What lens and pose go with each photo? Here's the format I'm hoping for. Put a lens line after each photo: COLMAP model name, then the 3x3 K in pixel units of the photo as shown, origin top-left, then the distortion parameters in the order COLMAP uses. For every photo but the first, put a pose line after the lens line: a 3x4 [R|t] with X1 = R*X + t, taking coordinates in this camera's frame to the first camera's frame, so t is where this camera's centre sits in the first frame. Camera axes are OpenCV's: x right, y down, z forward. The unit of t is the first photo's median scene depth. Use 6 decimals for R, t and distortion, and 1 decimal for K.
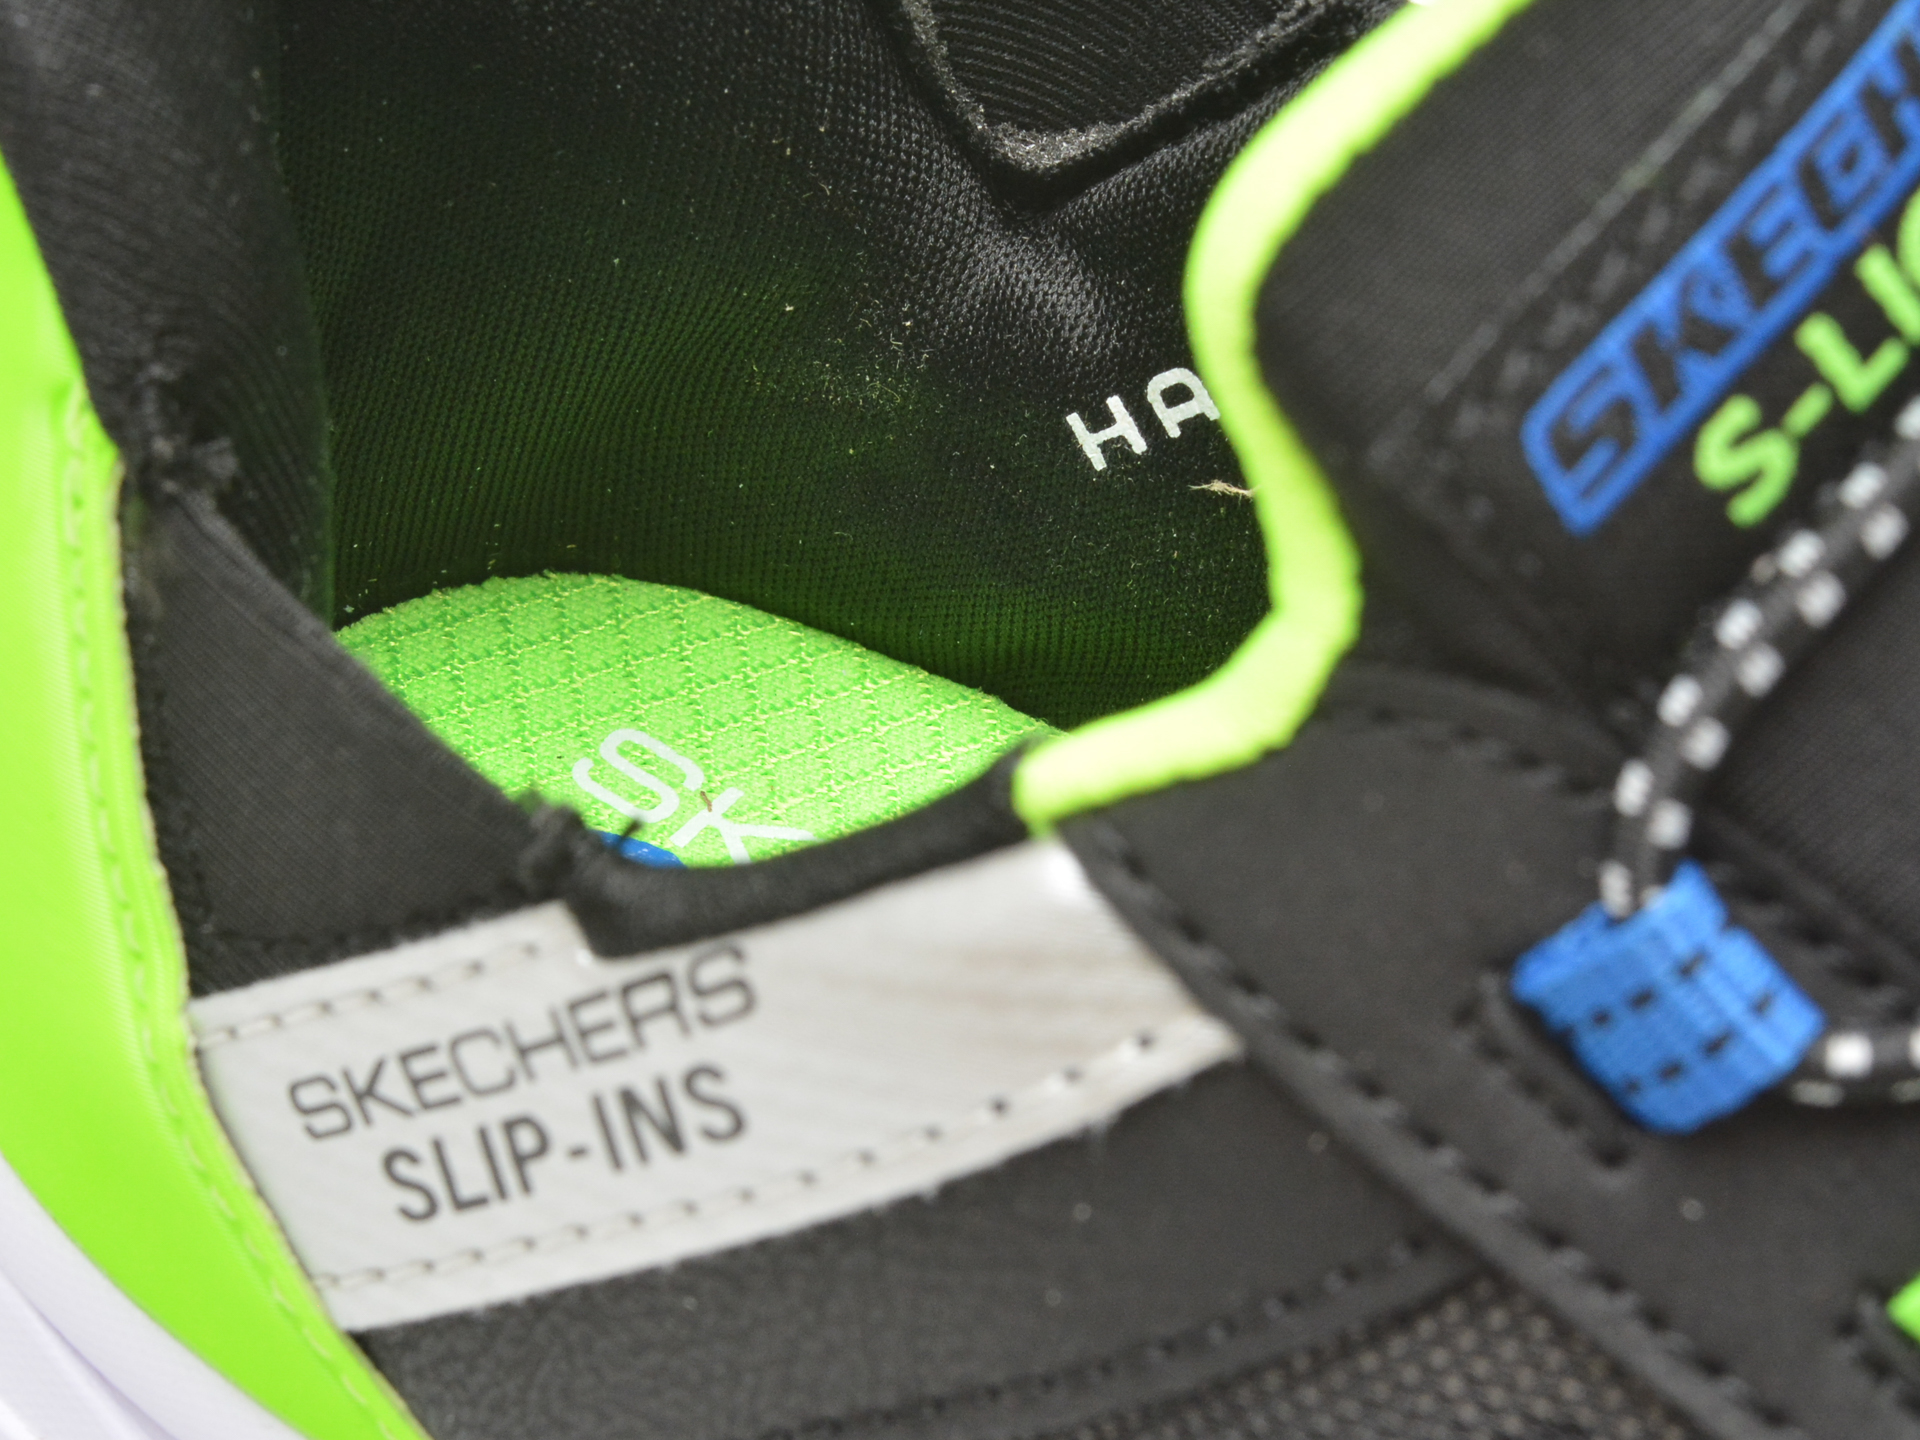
lens RADIAL K [[7088.0, 0, 960.0], [0, 7088.0, 720.0], [0, 0, 1]] dist [0.009731, -1.524503]
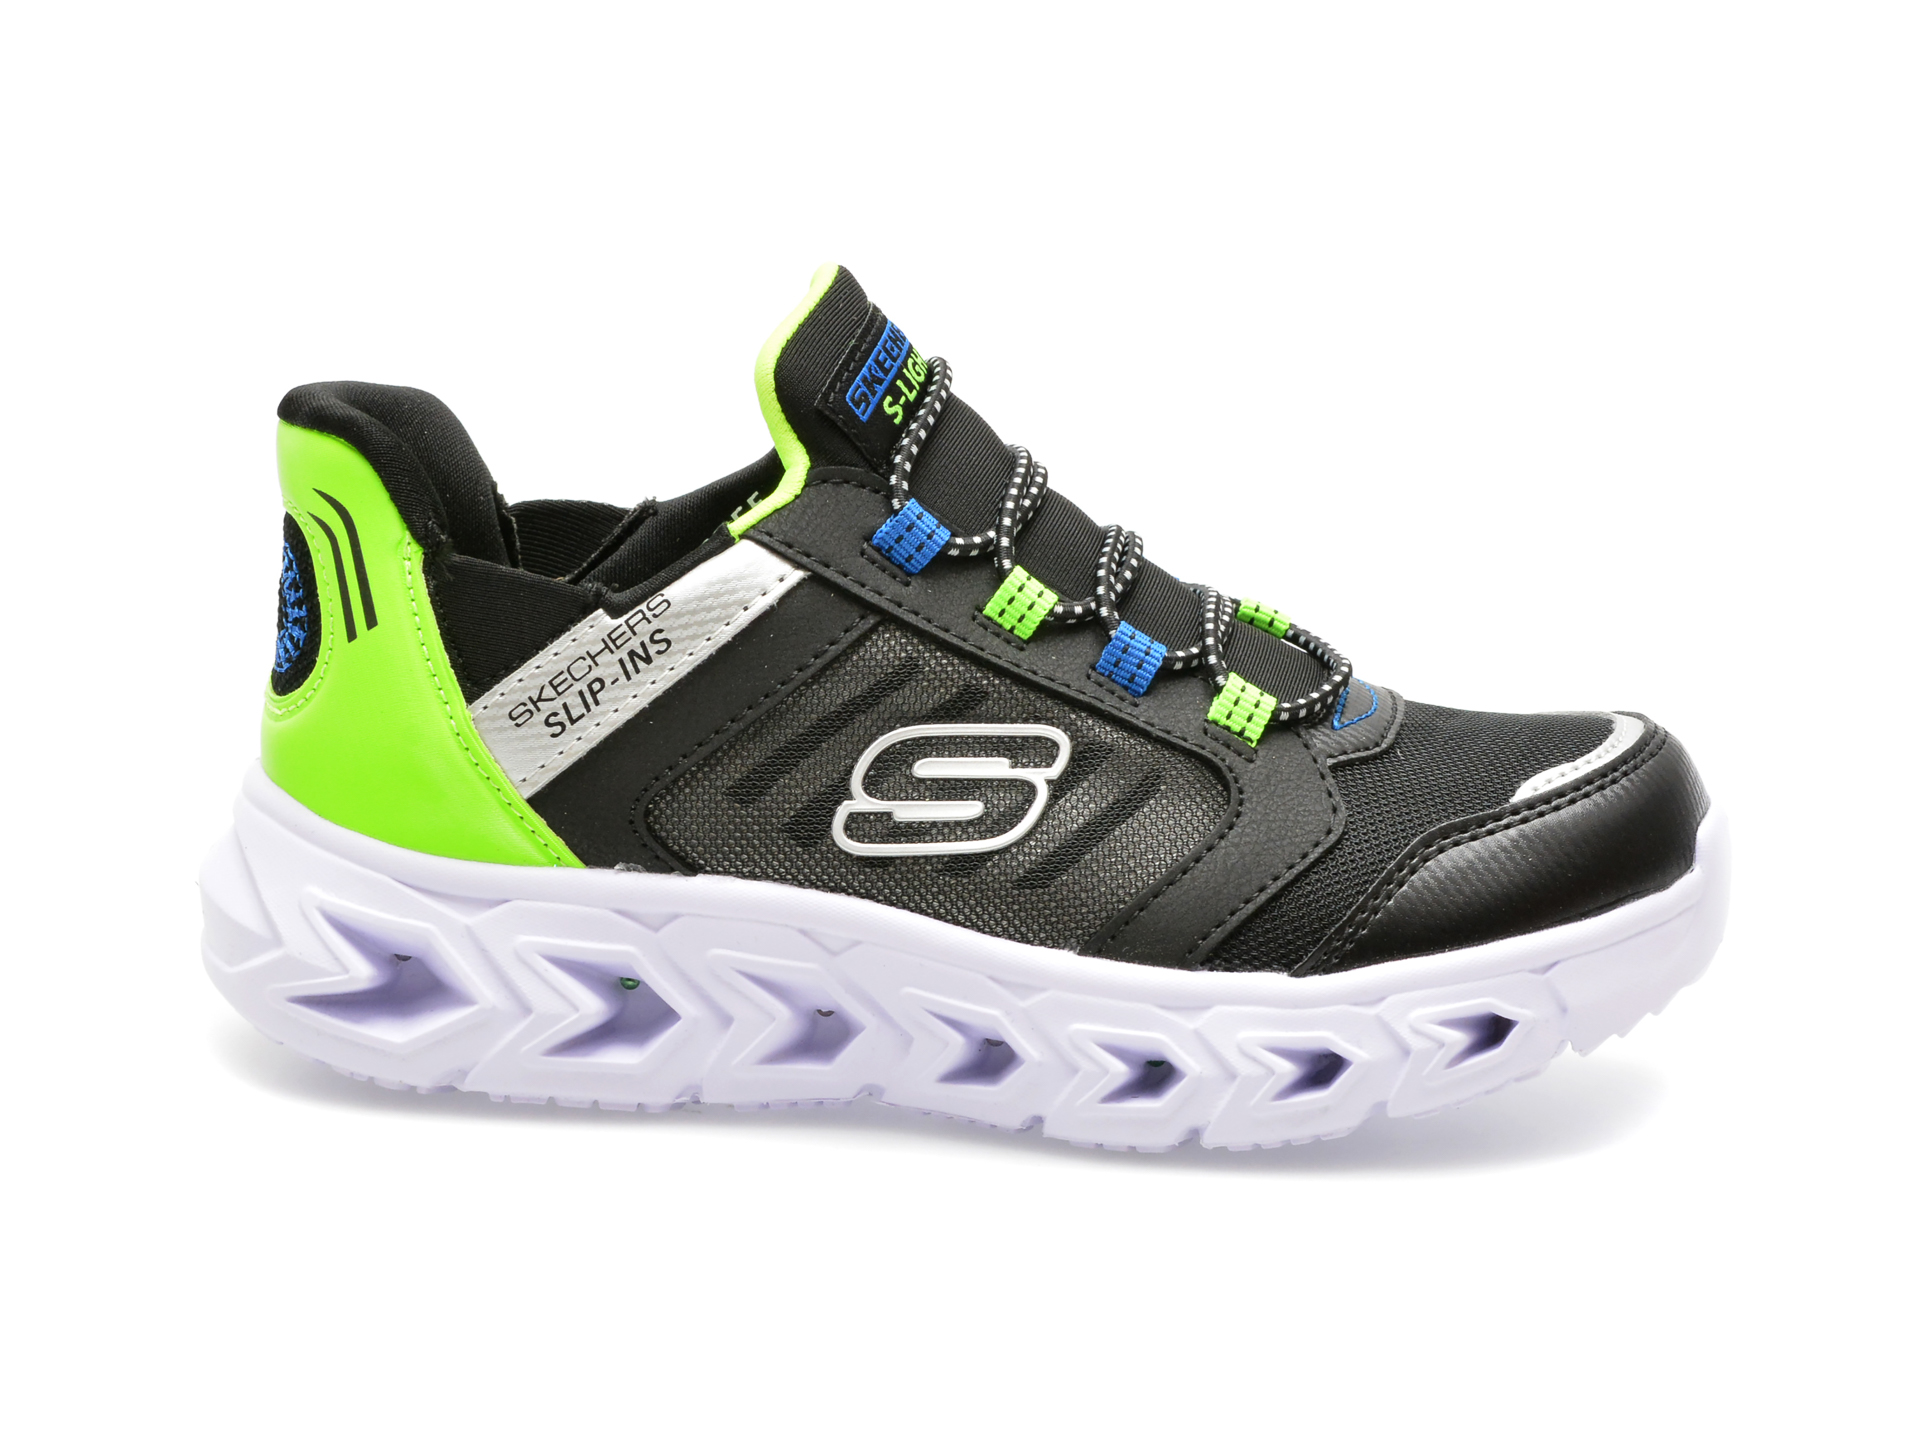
lens RADIAL K [[7088.0, 0, 960.0], [0, 7088.0, 720.0], [0, 0, 1]] dist [0.009731, -1.524503]
pose [[0.881521, -0.076340, 0.465933, -1.681242], [0.306453, 0.843235, -0.441635, 1.833505], [-0.359176, 0.532097, 0.766723, -1.918186]]
